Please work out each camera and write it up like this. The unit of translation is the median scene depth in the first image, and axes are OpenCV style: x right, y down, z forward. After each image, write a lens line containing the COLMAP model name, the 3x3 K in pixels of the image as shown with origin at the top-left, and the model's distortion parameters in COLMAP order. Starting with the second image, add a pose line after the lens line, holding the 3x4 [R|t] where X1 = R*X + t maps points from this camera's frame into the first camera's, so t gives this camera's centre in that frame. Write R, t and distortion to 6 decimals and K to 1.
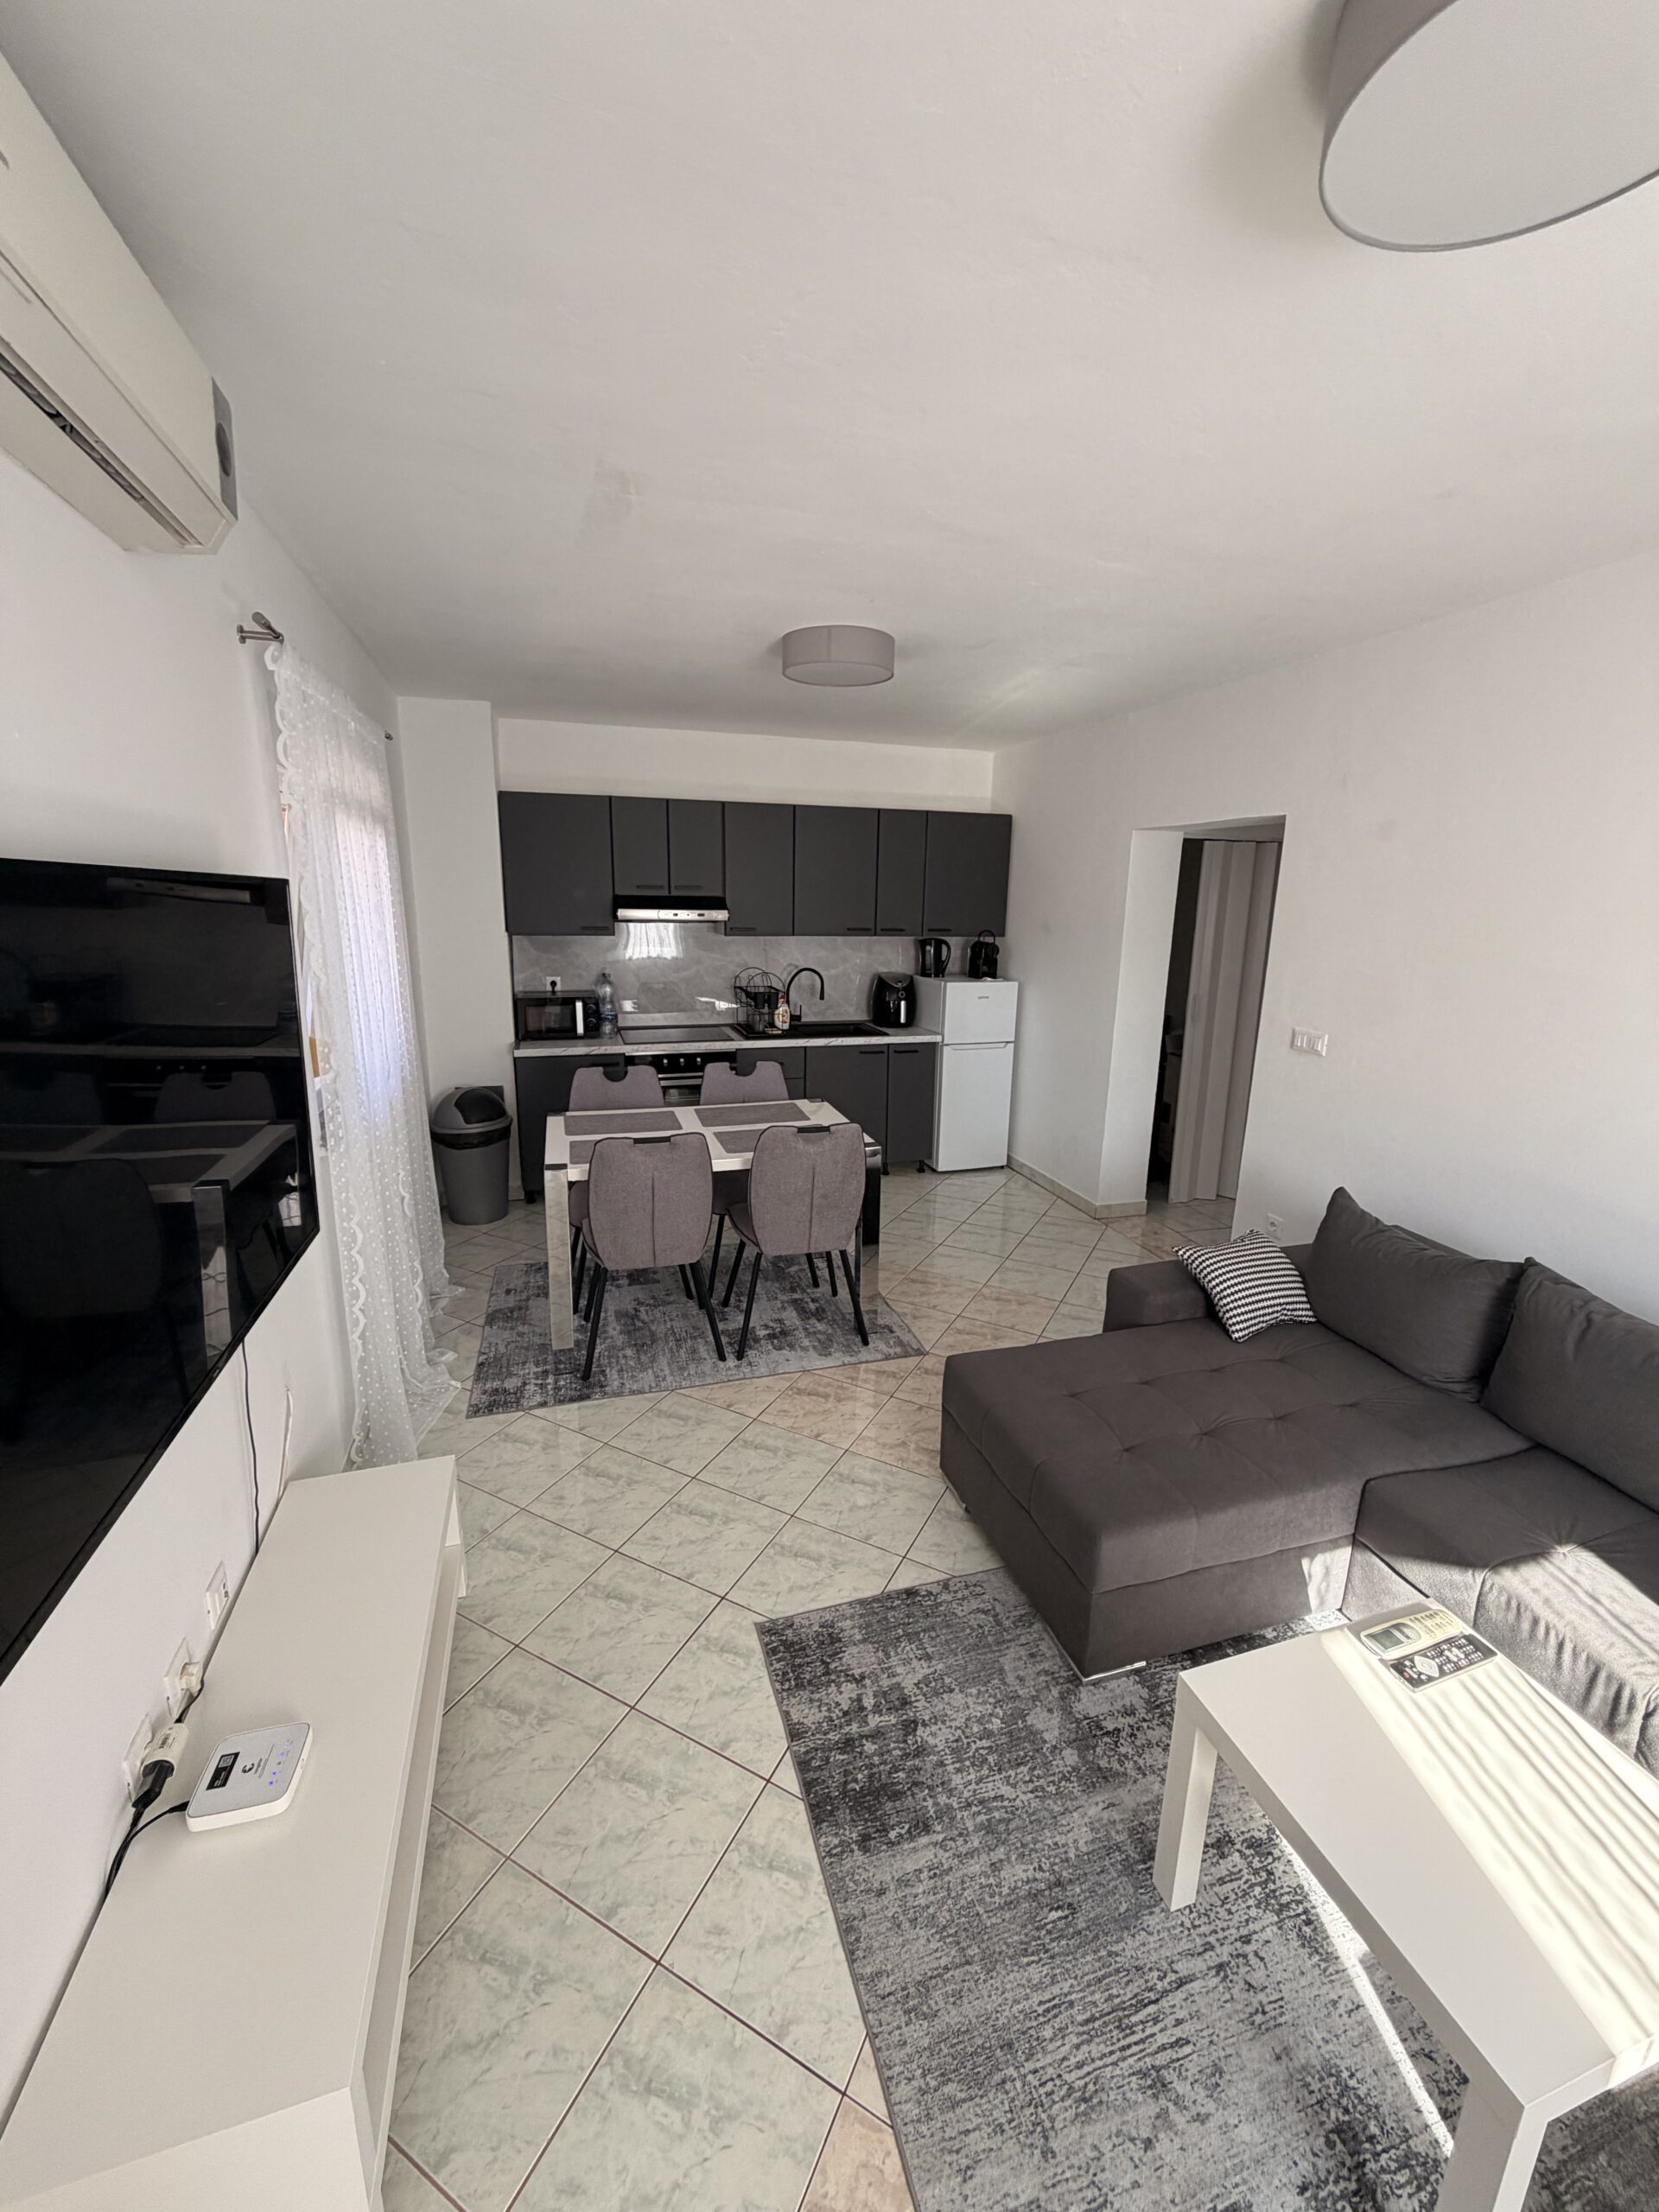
lens RADIAL K [[878.6, 0, 835.1], [0, 878.6, 1102.8], [0, 0, 1]] dist [0.007168, -0.004643]
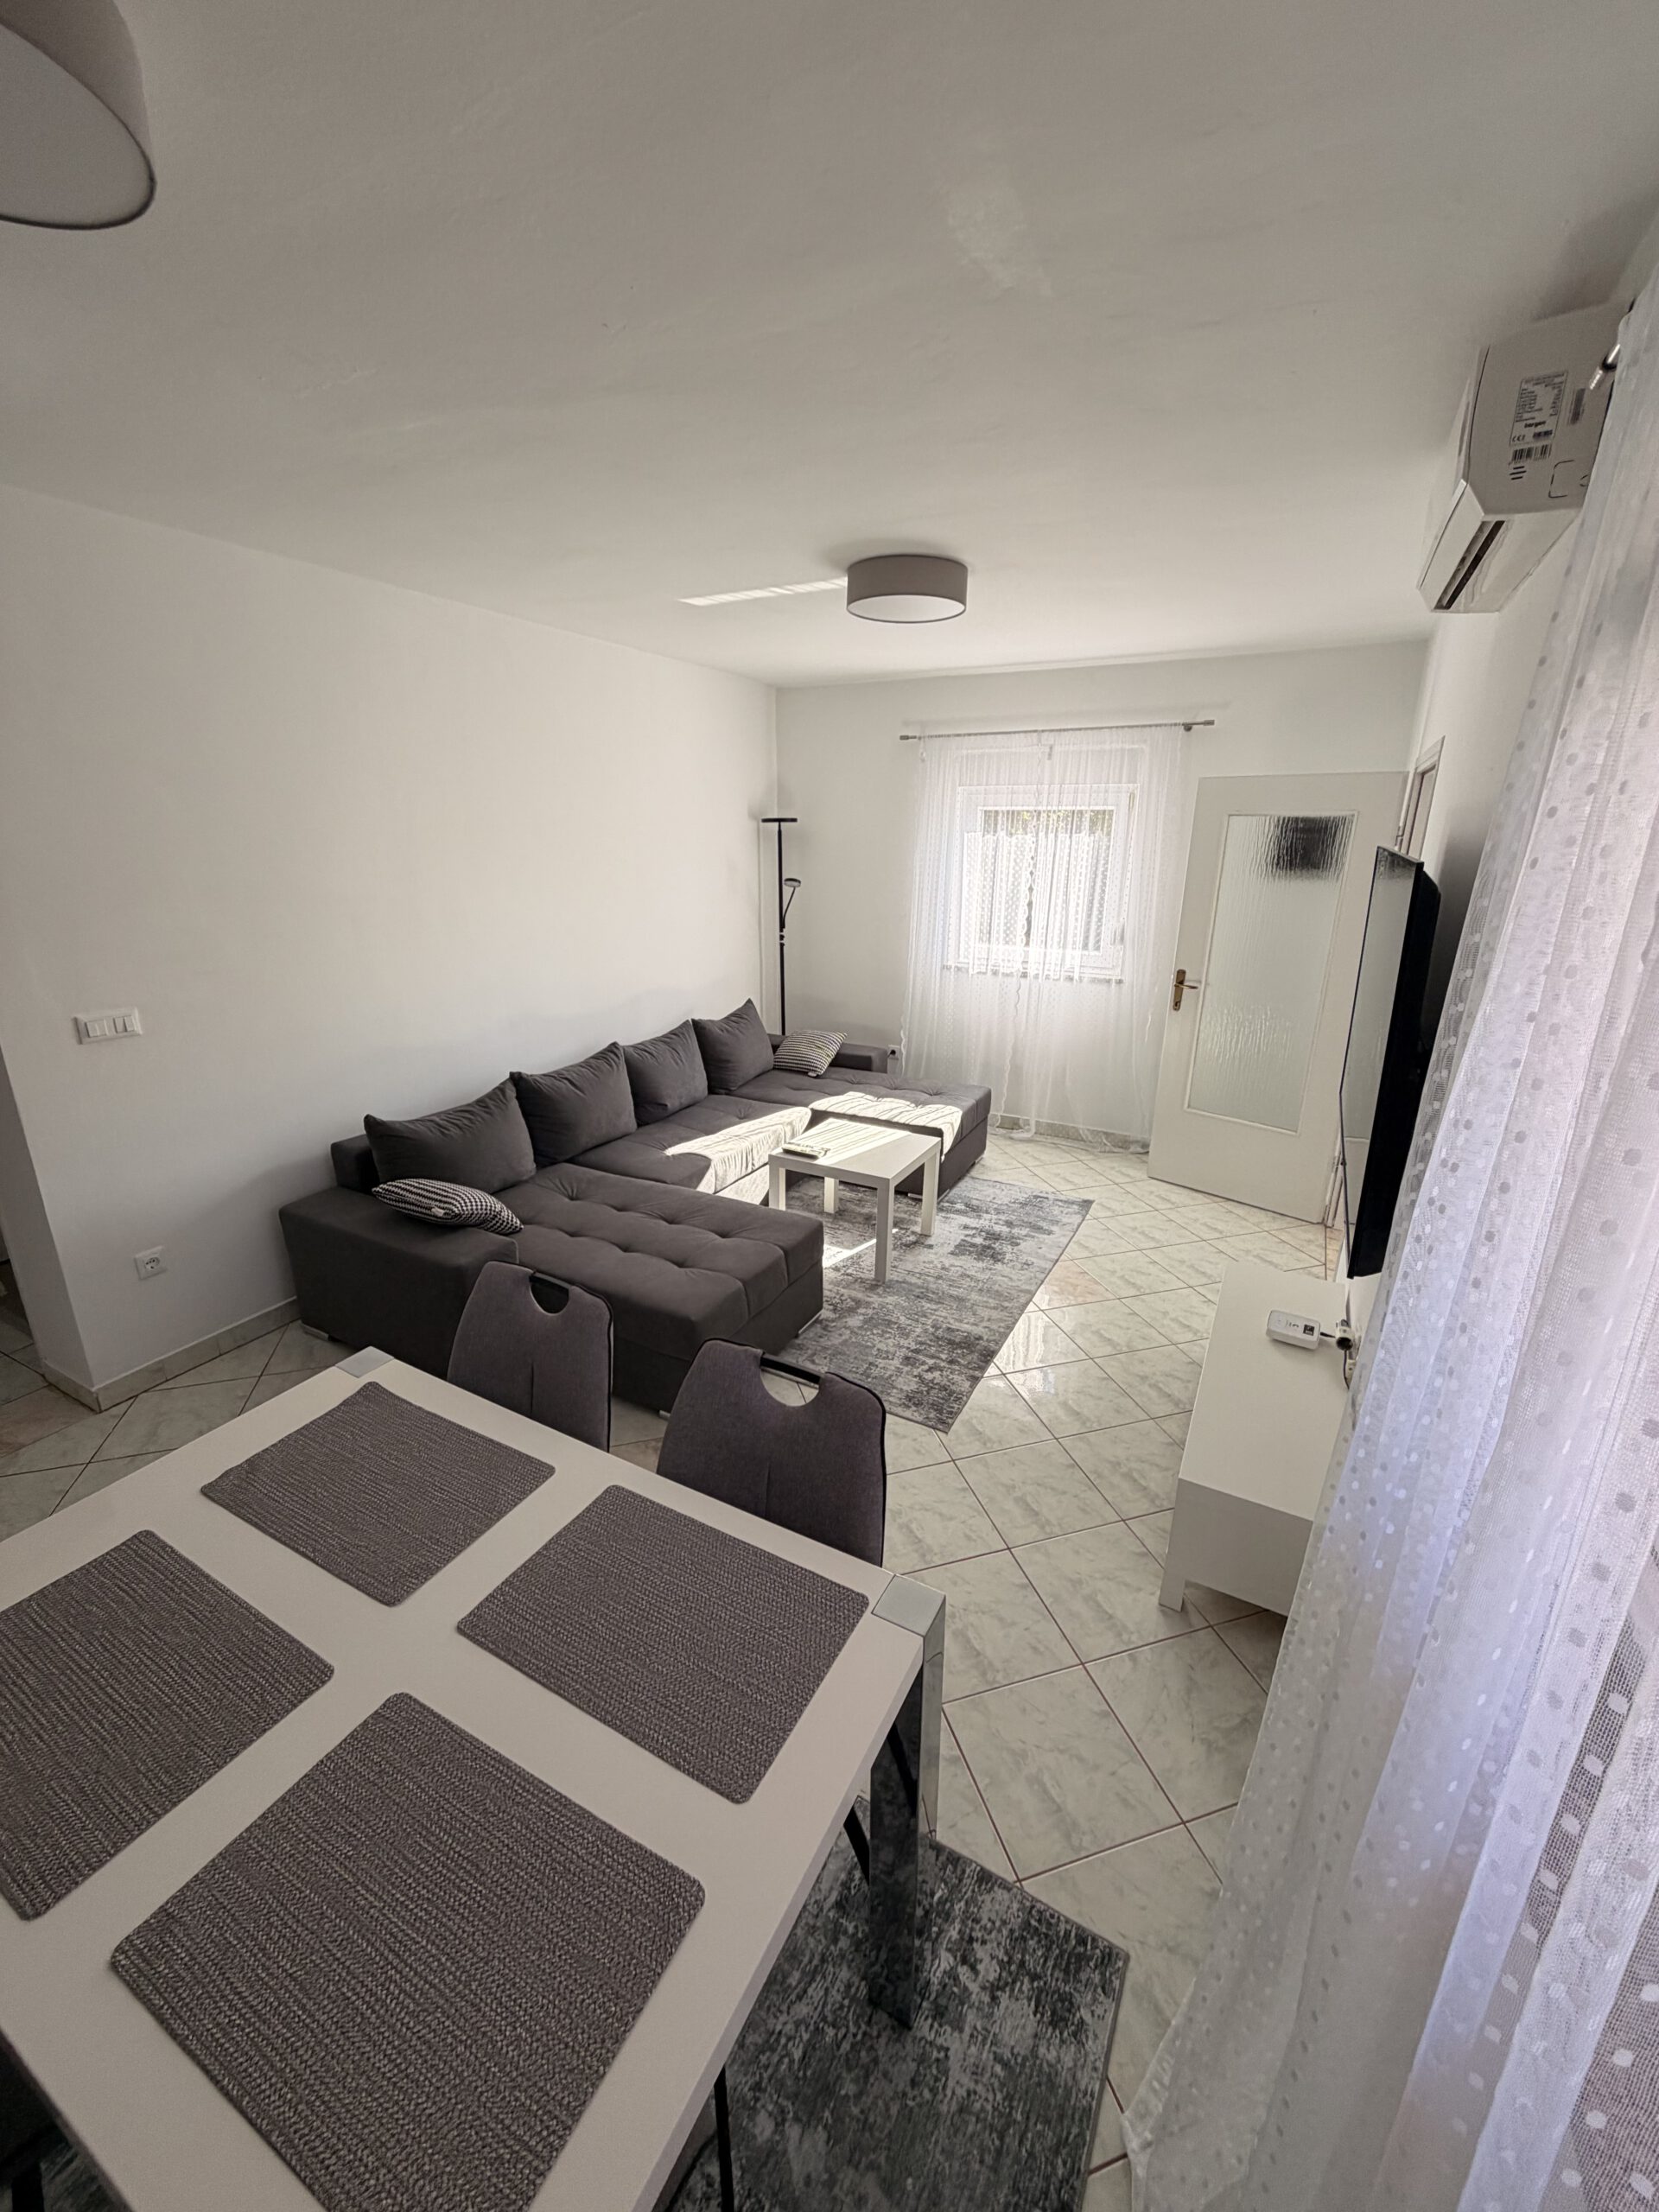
lens RADIAL K [[878.6, 0, 835.1], [0, 878.6, 1102.8], [0, 0, 1]] dist [0.007168, -0.004643]
pose [[-0.700884, -0.231445, 0.674681, -0.750526], [0.150763, 0.876451, 0.457279, -0.446049], [-0.697160, 0.422217, -0.579397, 1.710770]]
